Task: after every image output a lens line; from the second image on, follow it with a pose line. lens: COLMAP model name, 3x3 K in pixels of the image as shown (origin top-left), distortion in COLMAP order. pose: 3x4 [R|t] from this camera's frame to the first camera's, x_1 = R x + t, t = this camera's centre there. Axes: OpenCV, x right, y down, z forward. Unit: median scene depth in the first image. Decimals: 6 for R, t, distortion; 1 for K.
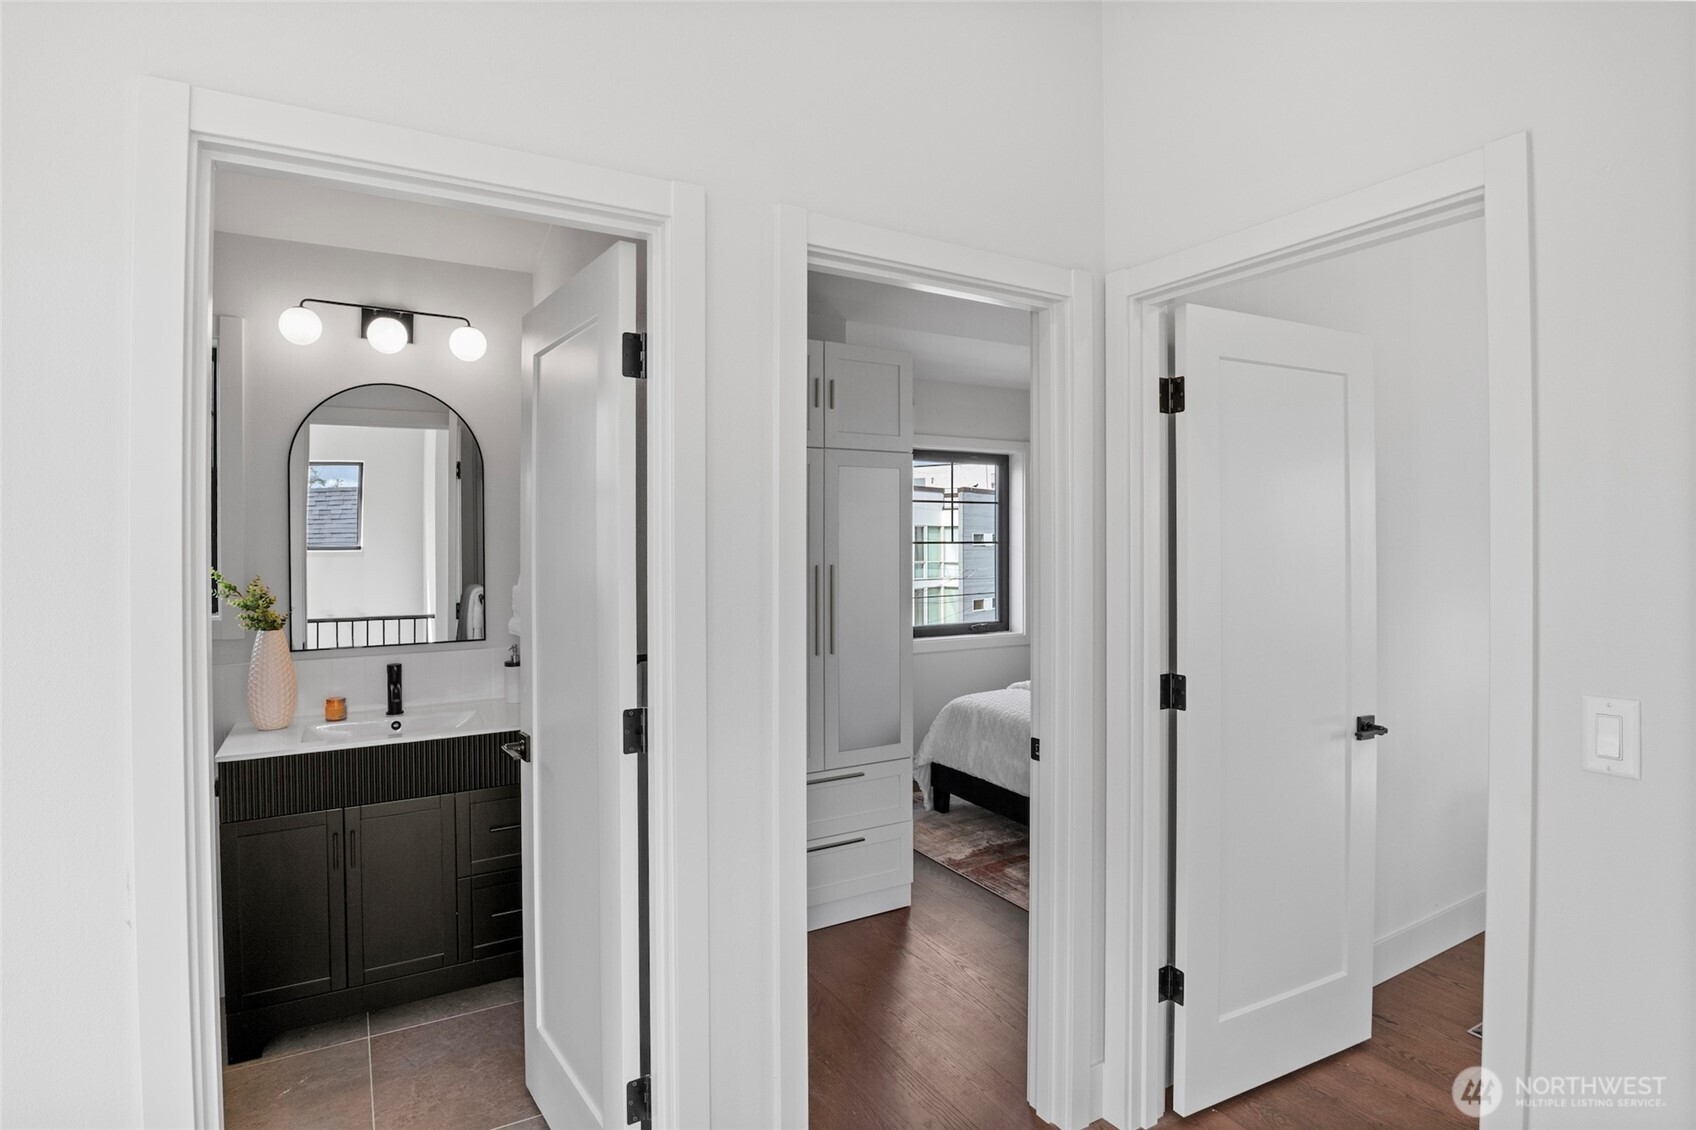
lens RADIAL K [[866.3, 0, 848.9], [0, 866.3, 550.8], [0, 0, 1]] dist [-0.015009, -0.000113]
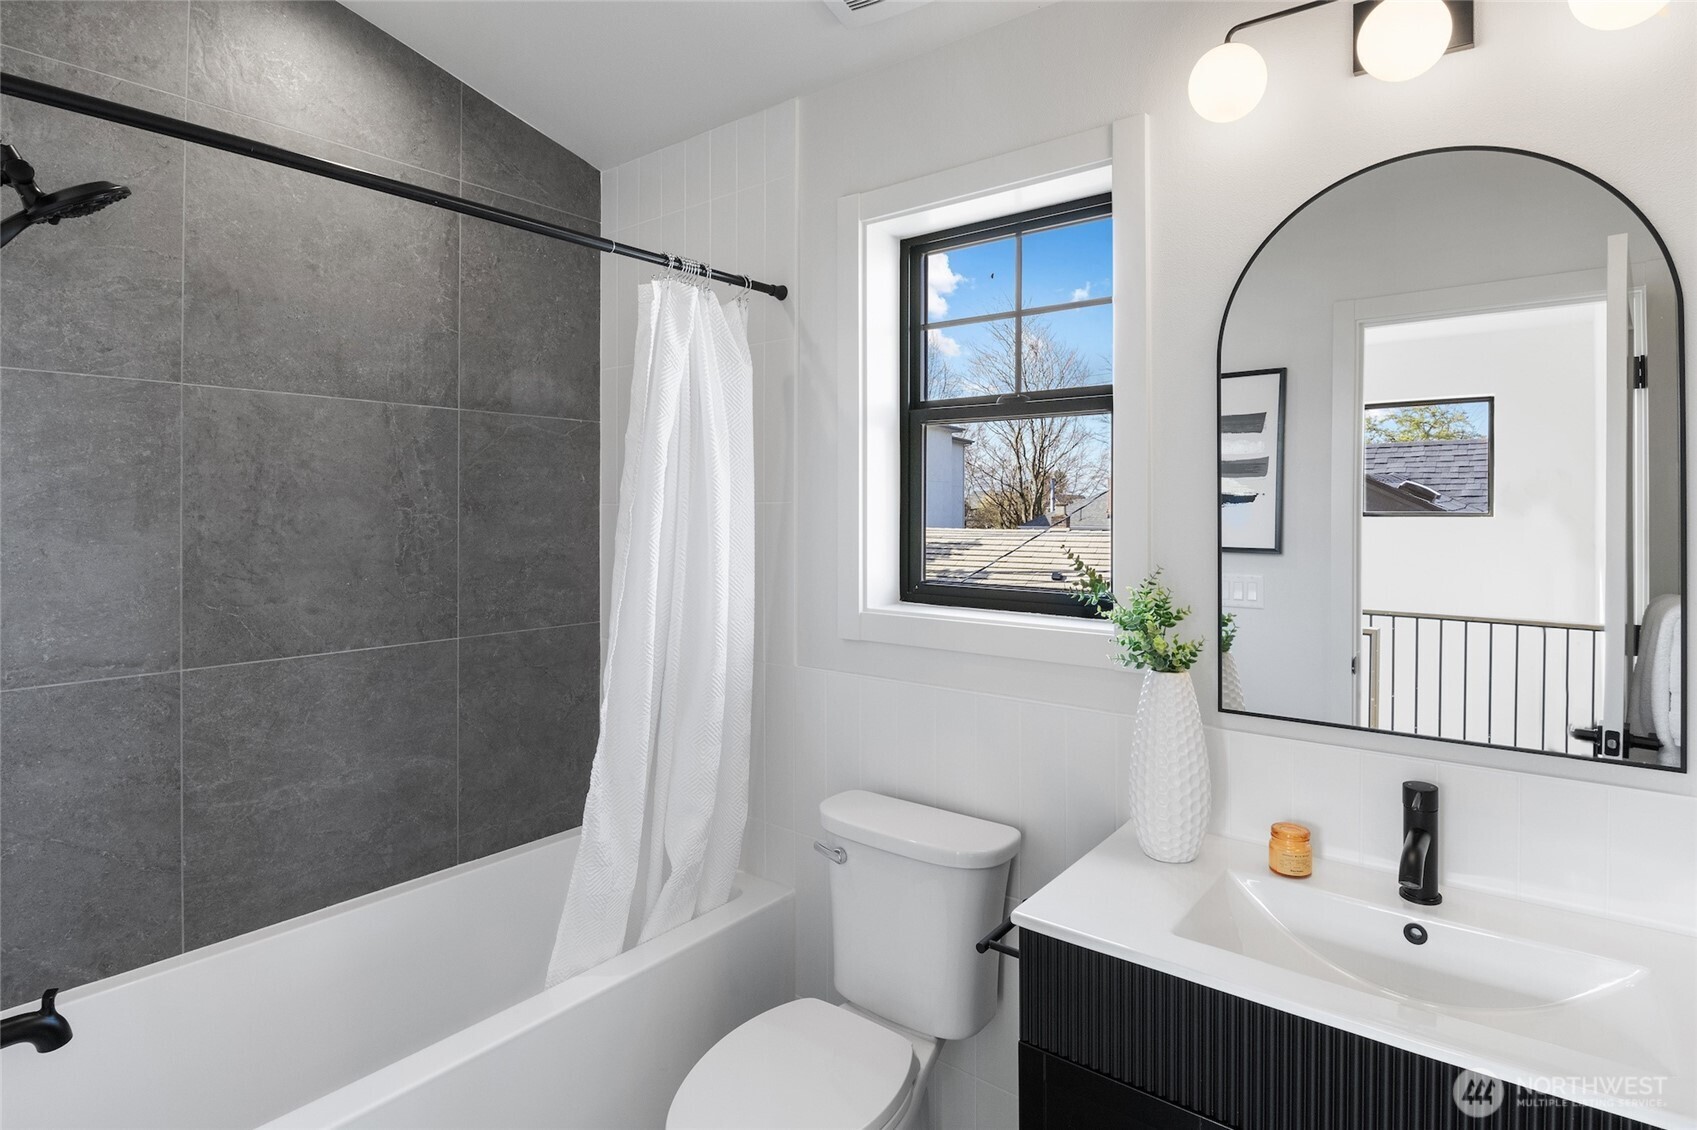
lens RADIAL K [[866.8, 0, 849.4], [0, 866.8, 550.8], [0, 0, 1]] dist [-0.015009, -0.000113]
pose [[0.358176, 0.017202, -0.933496, -0.234353], [0.001802, 0.999816, 0.019115, 0.008066], [0.933652, -0.008529, 0.358079, 0.587245]]
